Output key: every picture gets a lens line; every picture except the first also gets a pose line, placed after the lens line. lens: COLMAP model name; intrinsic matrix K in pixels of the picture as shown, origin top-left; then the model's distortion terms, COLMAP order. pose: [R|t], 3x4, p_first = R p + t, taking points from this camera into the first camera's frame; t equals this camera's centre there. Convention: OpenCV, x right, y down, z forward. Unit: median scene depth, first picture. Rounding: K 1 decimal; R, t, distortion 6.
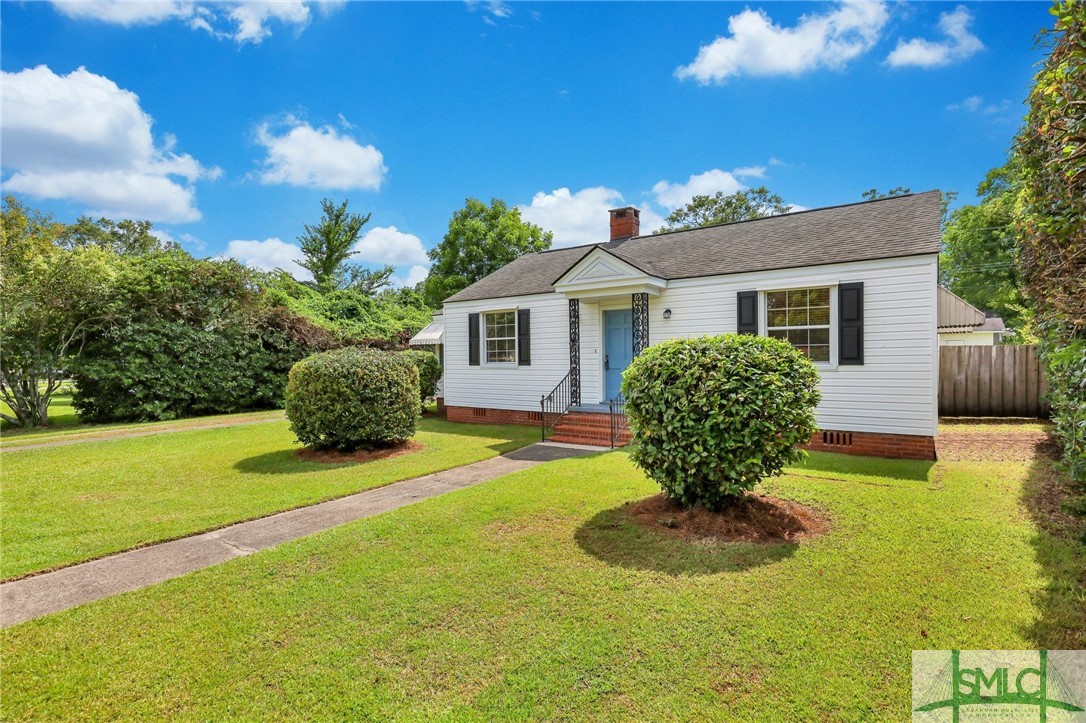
lens RADIAL K [[501.8, 0, 565.5], [0, 501.8, 357.5], [0, 0, 1]] dist [0.002581, 0.000038]
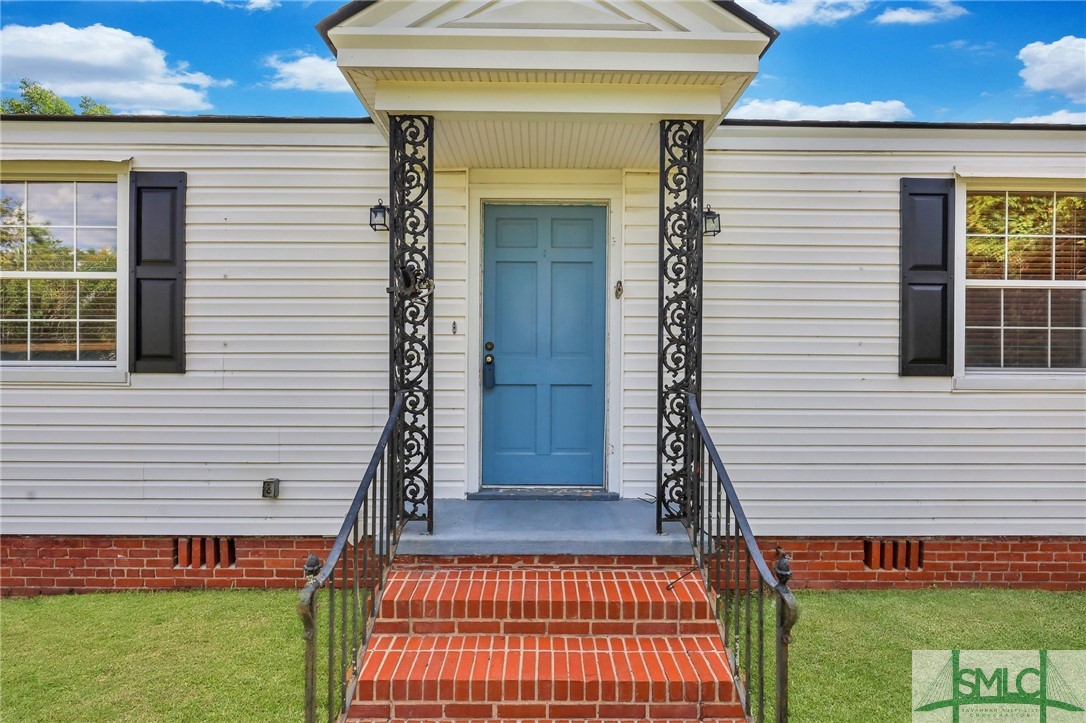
lens RADIAL K [[494.5, 0, 542.6], [0, 494.5, 360.2], [0, 0, 1]] dist [0.000681, 0.000006]
pose [[0.831799, 0.014490, 0.554888, -0.056441], [-0.013786, 0.999890, -0.005445, 0.006937], [-0.554906, -0.003121, 0.831907, 0.651338]]
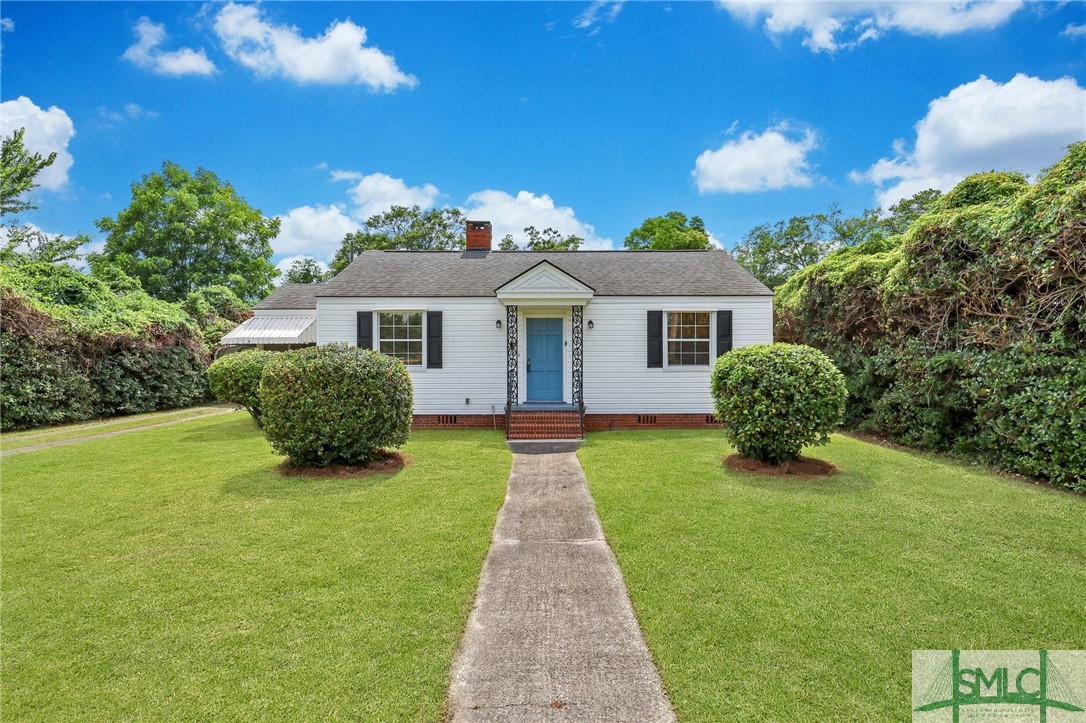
lens RADIAL K [[494.5, 0, 542.6], [0, 494.5, 360.2], [0, 0, 1]] dist [0.000681, 0.000006]
pose [[0.830968, 0.012825, 0.556172, -0.446234], [-0.006639, 0.999892, -0.013139, 0.011256], [-0.556281, 0.007225, 0.830963, 0.075527]]
